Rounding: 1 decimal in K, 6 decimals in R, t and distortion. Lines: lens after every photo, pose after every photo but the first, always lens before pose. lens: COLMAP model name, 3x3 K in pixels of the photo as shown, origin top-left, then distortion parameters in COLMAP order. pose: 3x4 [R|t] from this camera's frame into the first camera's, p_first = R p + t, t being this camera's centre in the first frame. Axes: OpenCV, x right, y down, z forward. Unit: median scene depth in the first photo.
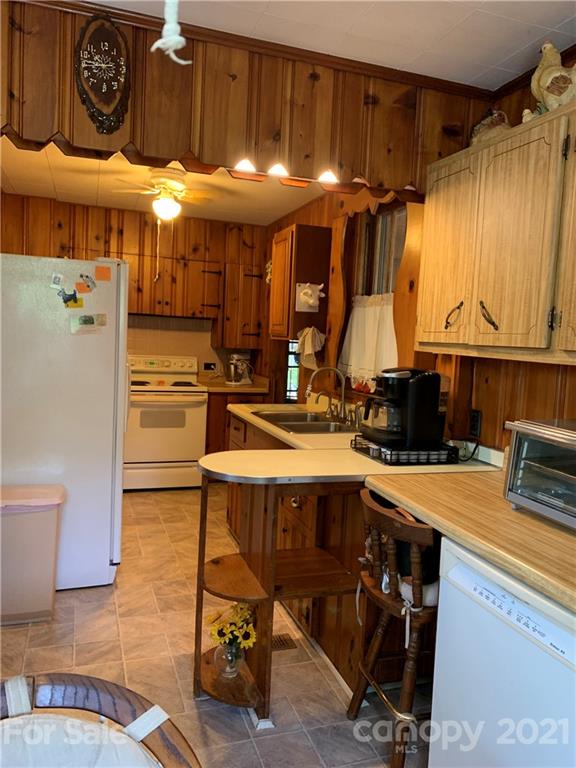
lens RADIAL K [[586.4, 0, 283.6], [0, 586.4, 380.2], [0, 0, 1]] dist [0.043503, -0.071543]
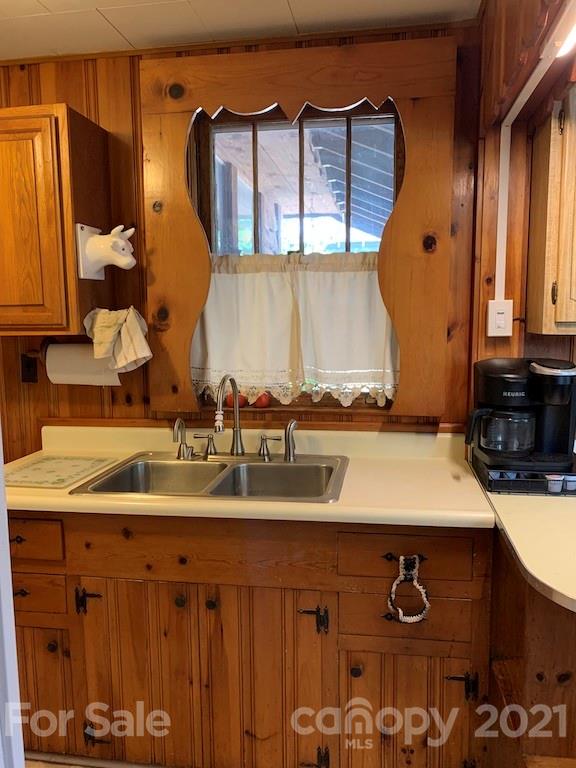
lens RADIAL K [[586.4, 0, 283.6], [0, 586.4, 380.2], [0, 0, 1]] dist [0.043503, -0.071543]
pose [[0.475131, -0.147614, 0.867445, -0.274404], [0.100767, 0.988470, 0.113015, -0.053052], [-0.874126, 0.033713, 0.484528, 0.453851]]
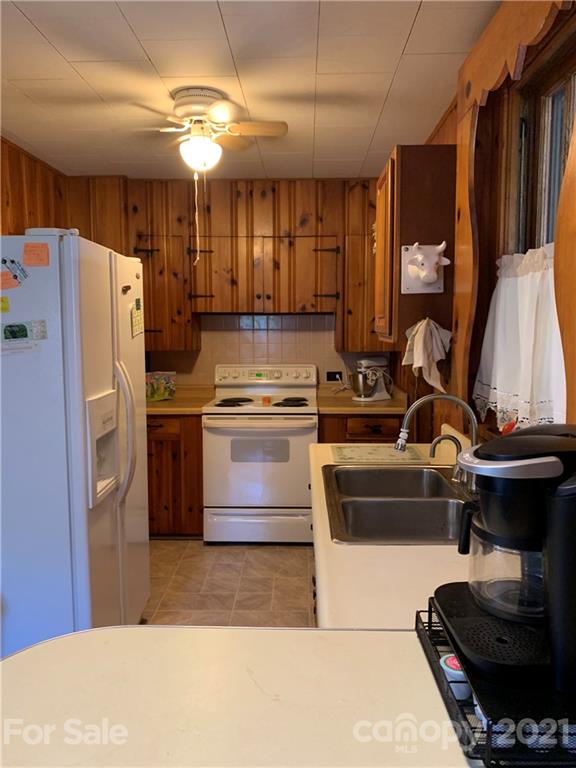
lens RADIAL K [[586.4, 0, 283.6], [0, 586.4, 380.2], [0, 0, 1]] dist [0.043503, -0.071543]
pose [[0.937078, -0.020186, -0.348536, 0.087264], [0.024293, 0.999677, 0.007417, -0.029188], [0.348274, -0.015417, 0.937266, 0.308493]]
